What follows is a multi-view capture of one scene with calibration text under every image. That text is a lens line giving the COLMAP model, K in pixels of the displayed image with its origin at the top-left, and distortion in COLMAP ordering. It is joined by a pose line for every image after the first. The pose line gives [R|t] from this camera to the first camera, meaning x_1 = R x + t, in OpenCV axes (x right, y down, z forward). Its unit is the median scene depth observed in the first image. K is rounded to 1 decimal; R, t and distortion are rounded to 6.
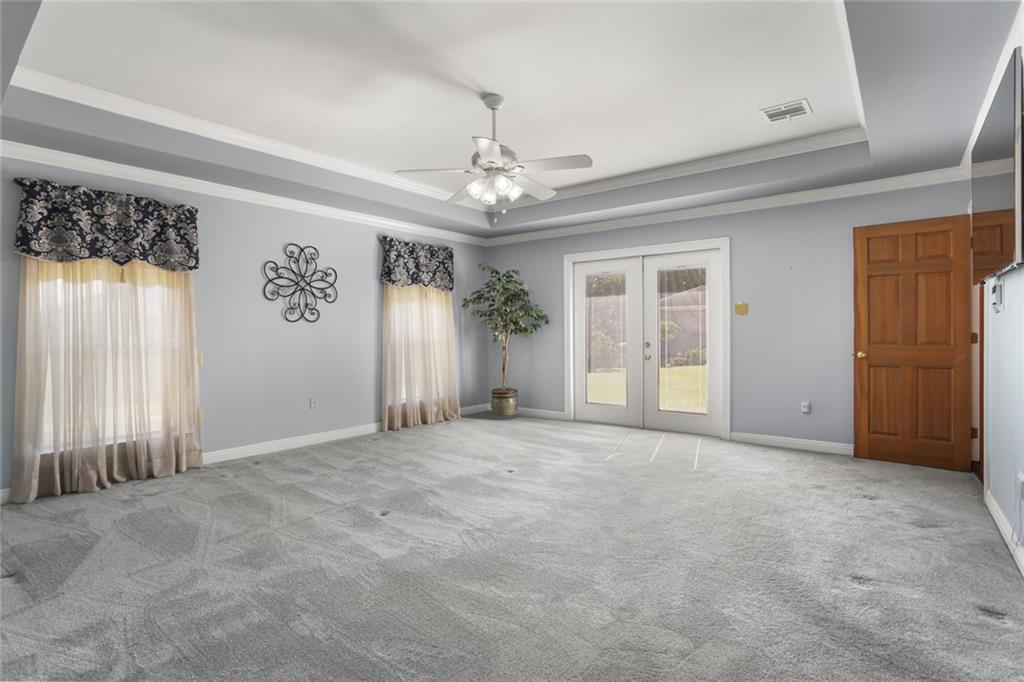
lens RADIAL K [[503.1, 0, 513.6], [0, 503.1, 332.7], [0, 0, 1]] dist [0.002976, 0.000648]
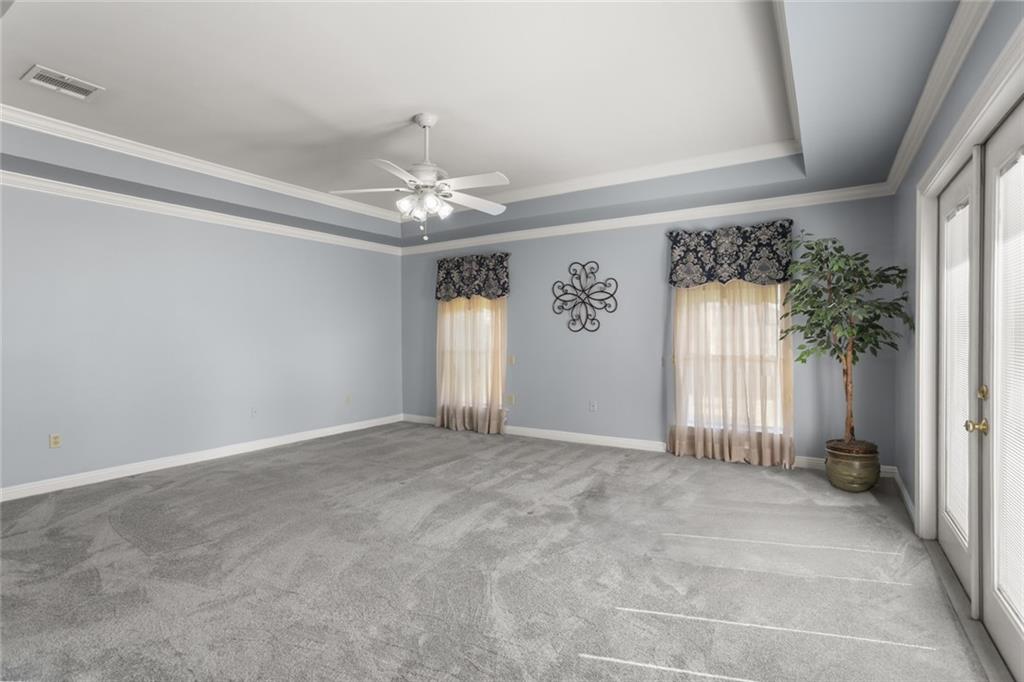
lens RADIAL K [[489.5, 0, 514.7], [0, 489.5, 347.3], [0, 0, 1]] dist [-0.060784, -0.000224]
pose [[0.134408, 0.018824, -0.990747, 0.618372], [-0.005440, 0.999819, 0.018258, -0.005752], [0.990911, 0.002935, 0.134486, 0.698348]]
